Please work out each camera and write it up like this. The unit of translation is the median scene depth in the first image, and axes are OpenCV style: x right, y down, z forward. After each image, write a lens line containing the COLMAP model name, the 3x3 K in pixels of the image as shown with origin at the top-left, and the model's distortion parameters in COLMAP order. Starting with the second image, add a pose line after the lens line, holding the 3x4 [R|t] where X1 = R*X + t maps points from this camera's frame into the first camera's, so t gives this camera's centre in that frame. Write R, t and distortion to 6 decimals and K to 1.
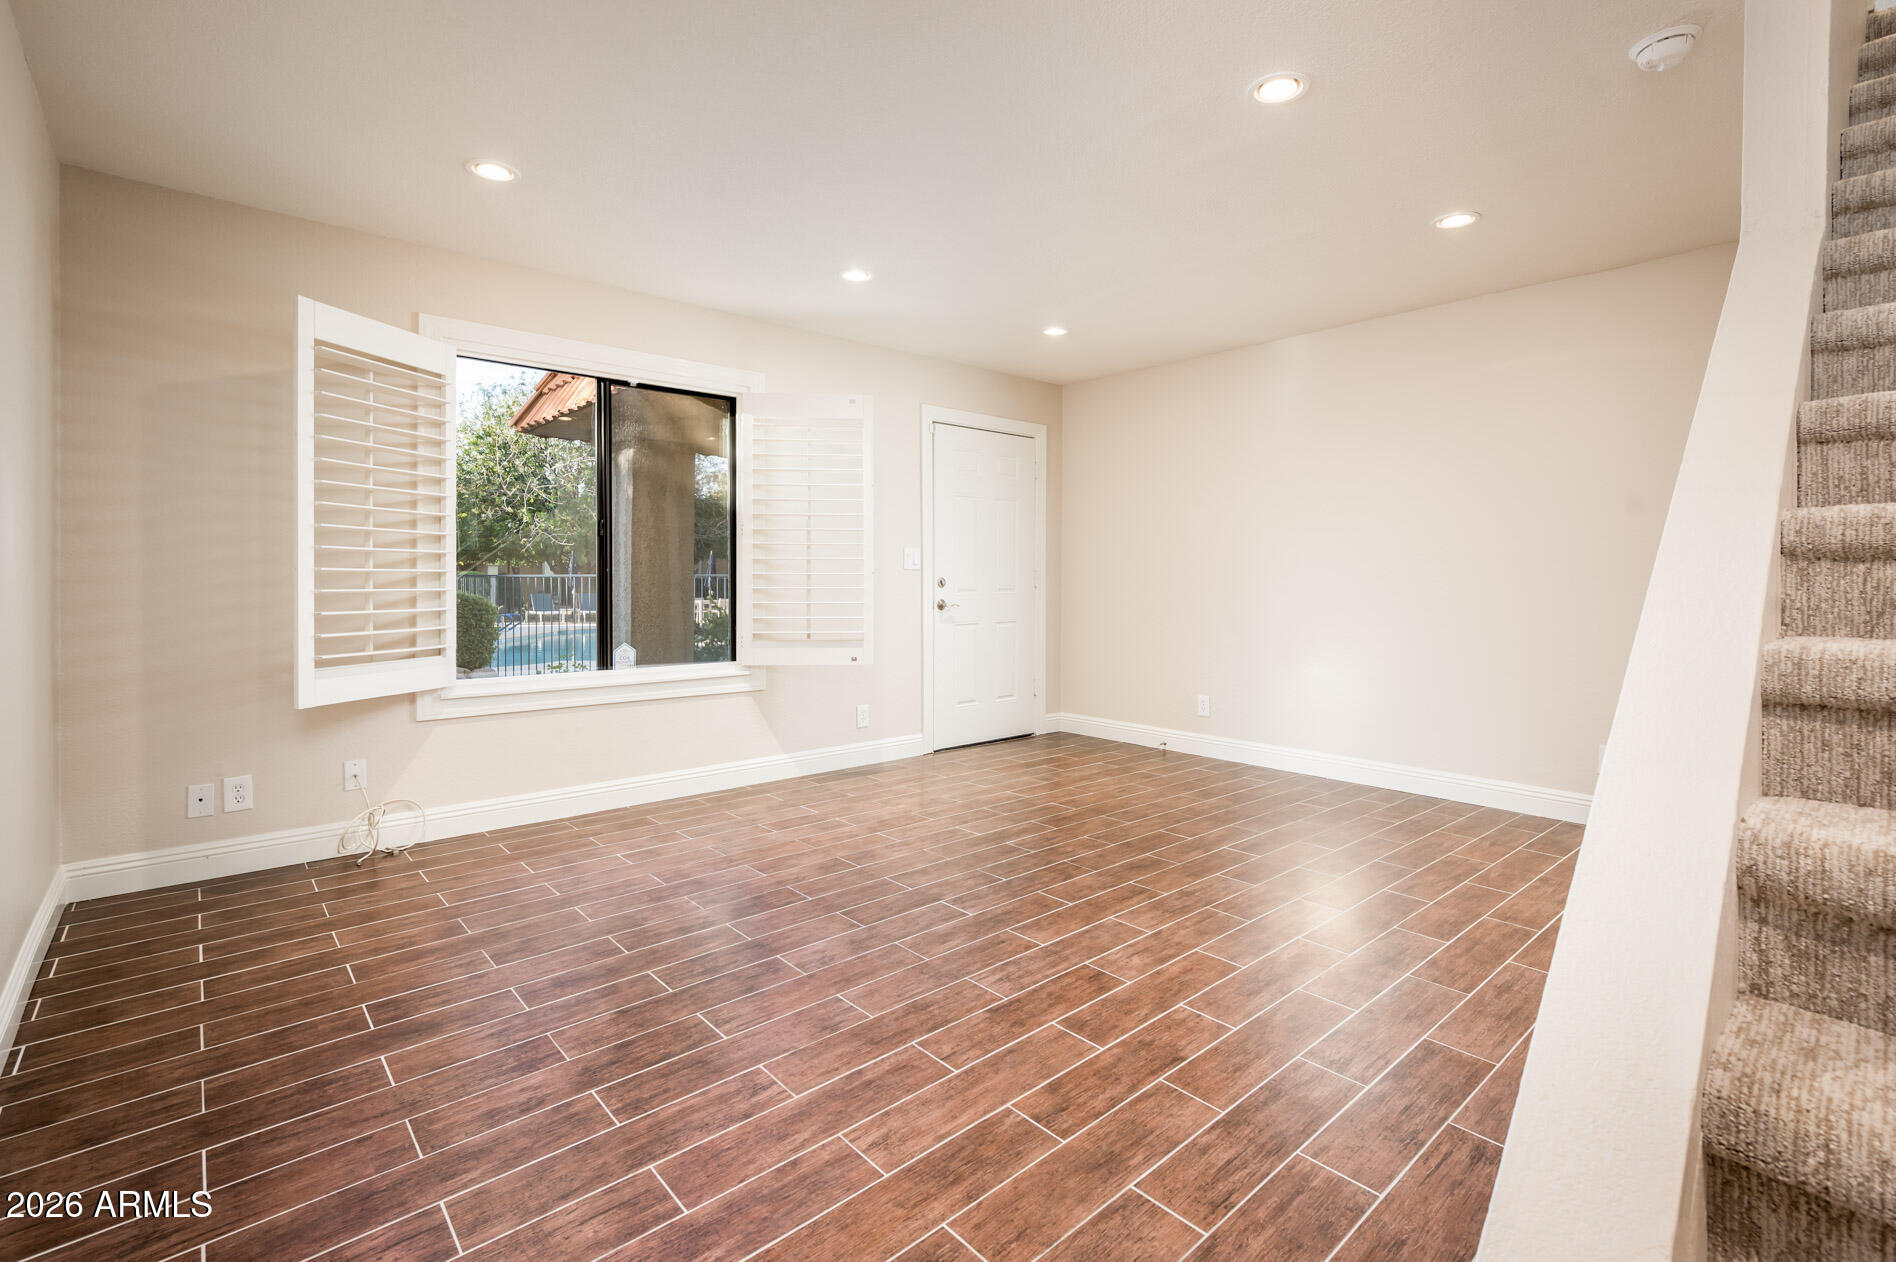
lens RADIAL K [[862.1, 0, 960.6], [0, 862.1, 585.6], [0, 0, 1]] dist [-0.002046, 0.000410]
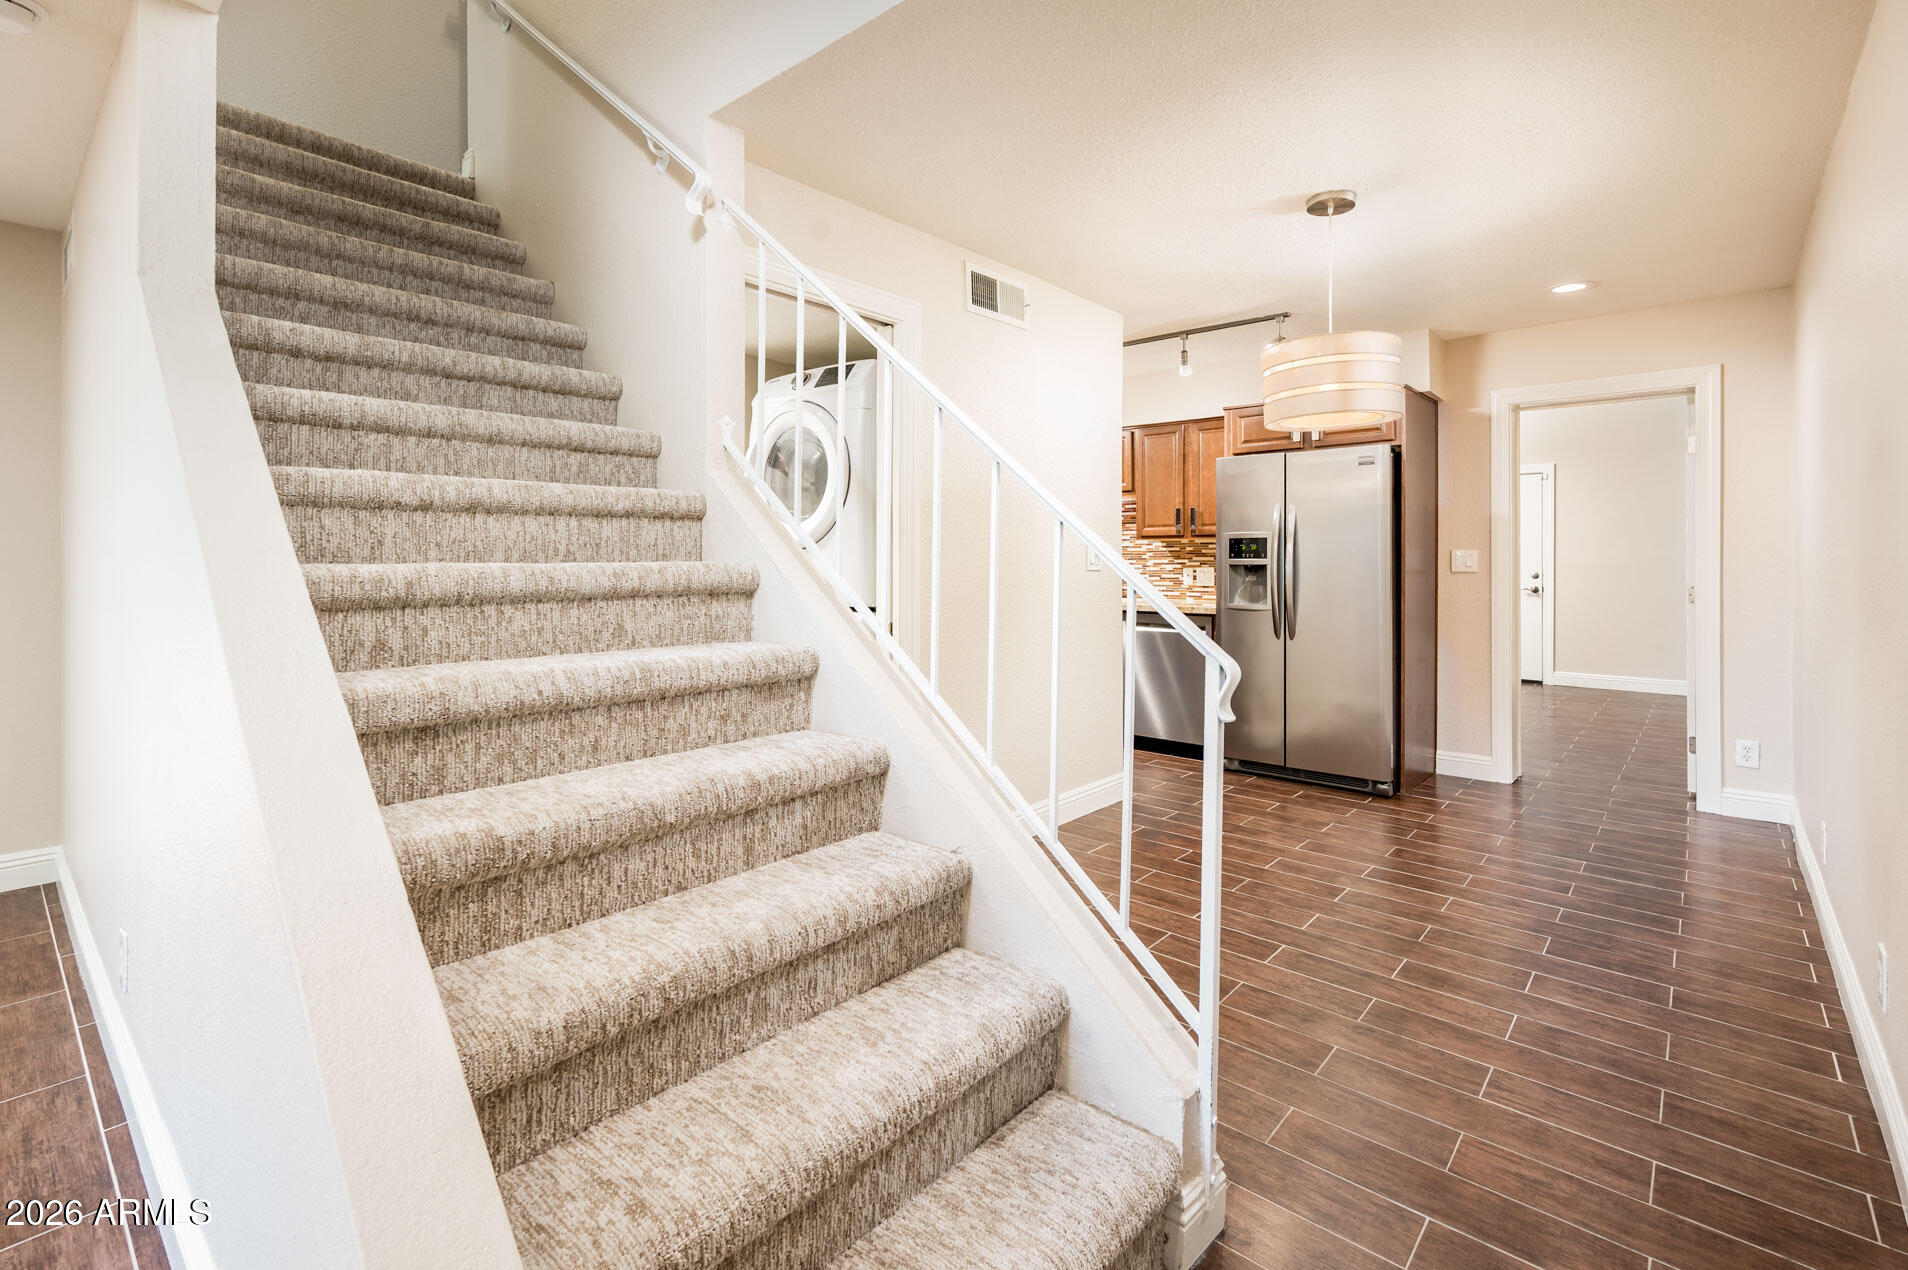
lens RADIAL K [[855.5, 0, 964.7], [0, 855.5, 552.3], [0, 0, 1]] dist [0.000106, 0.001001]
pose [[-0.125275, 0.003014, 0.992117, -0.149201], [0.007534, 0.999969, -0.002086, -0.049958], [-0.992093, 0.007213, -0.125294, 0.118990]]
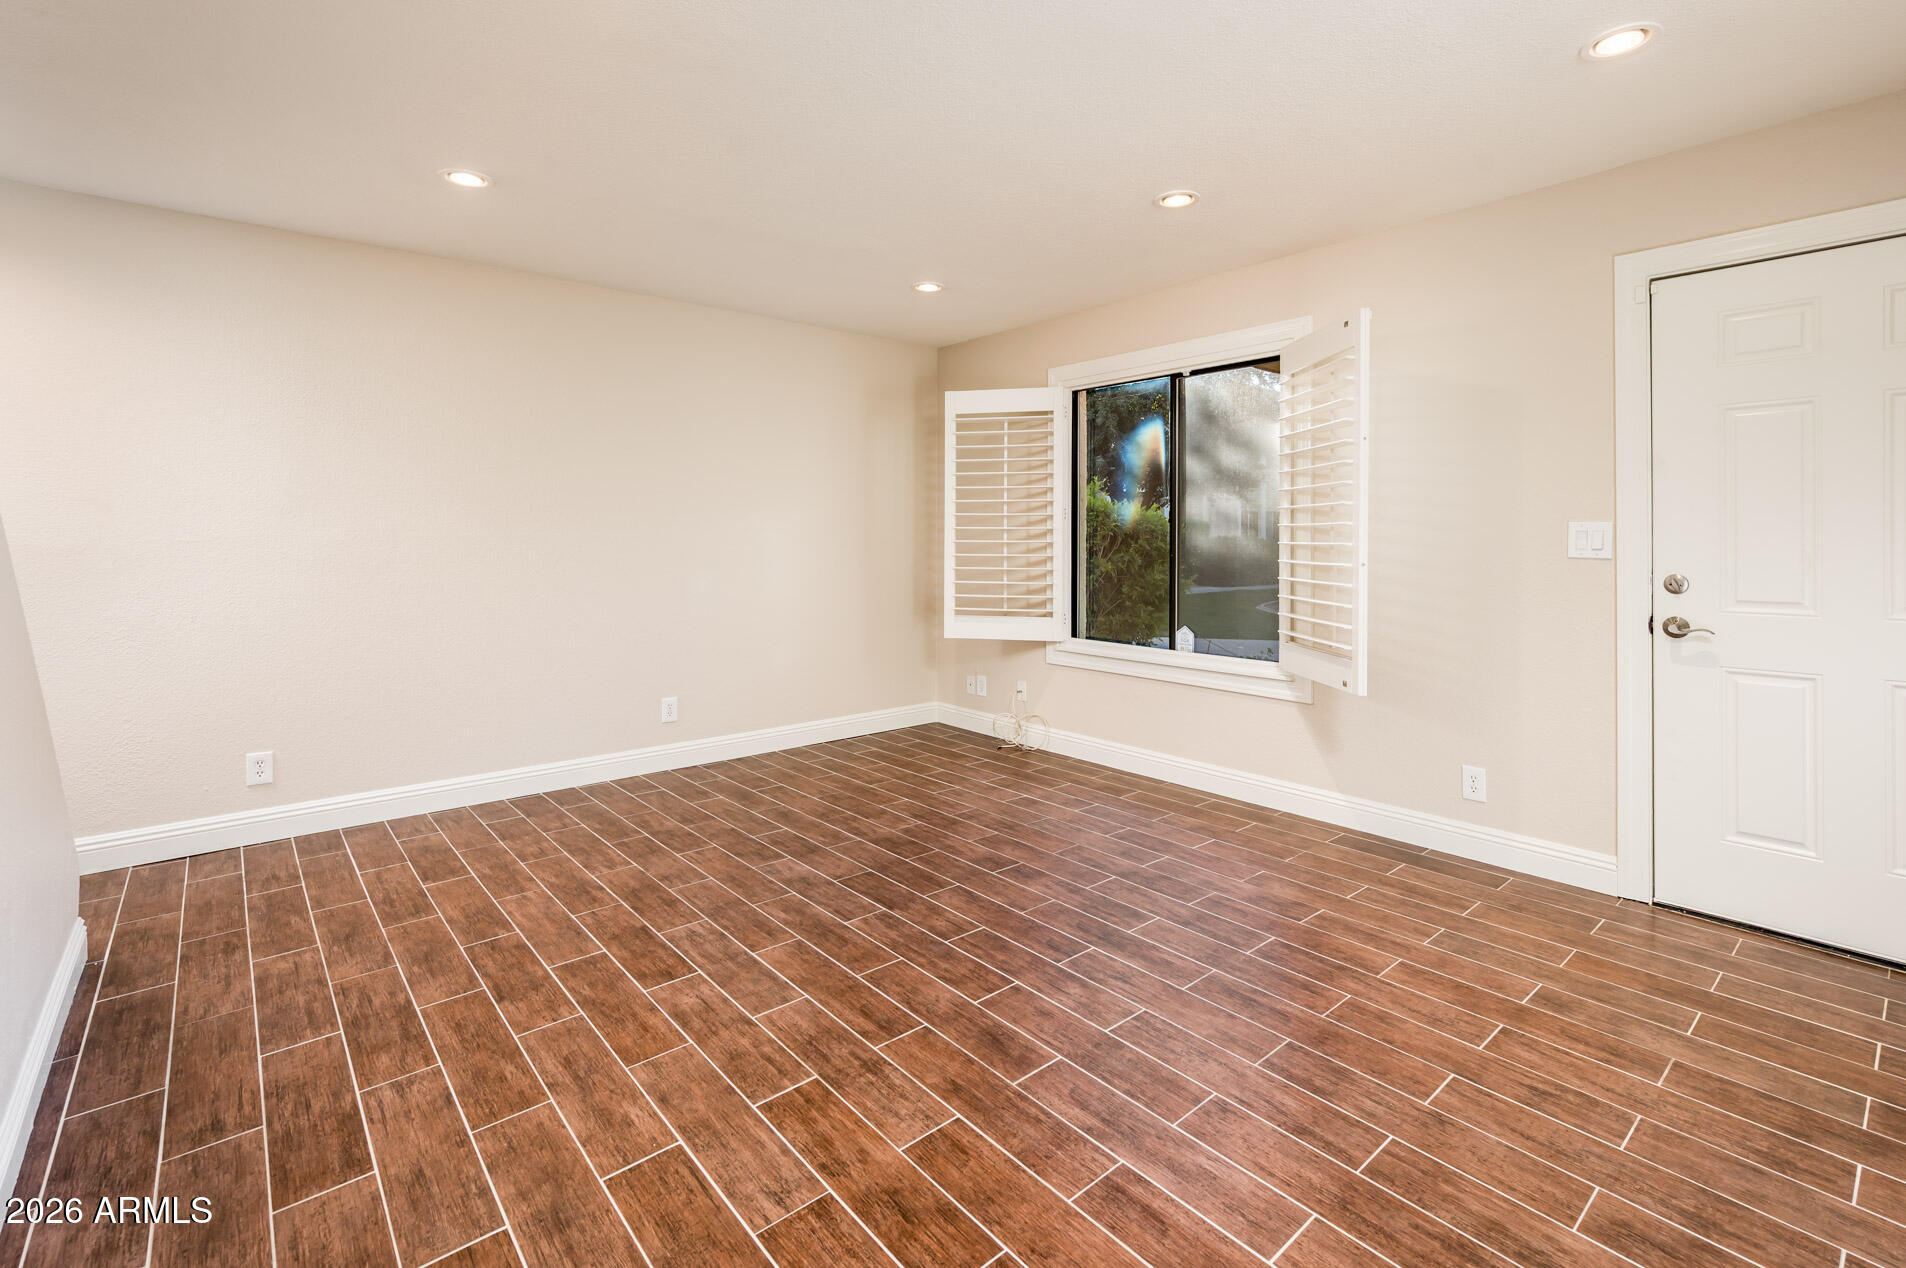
lens RADIAL K [[854.6, 0, 963.7], [0, 854.6, 551.4], [0, 0, 1]] dist [0.000106, 0.001001]
pose [[-0.009982, 0.013851, -0.999854, 1.012161], [-0.007671, 0.999874, 0.013928, -0.055661], [0.999921, 0.007809, -0.009875, 1.184969]]
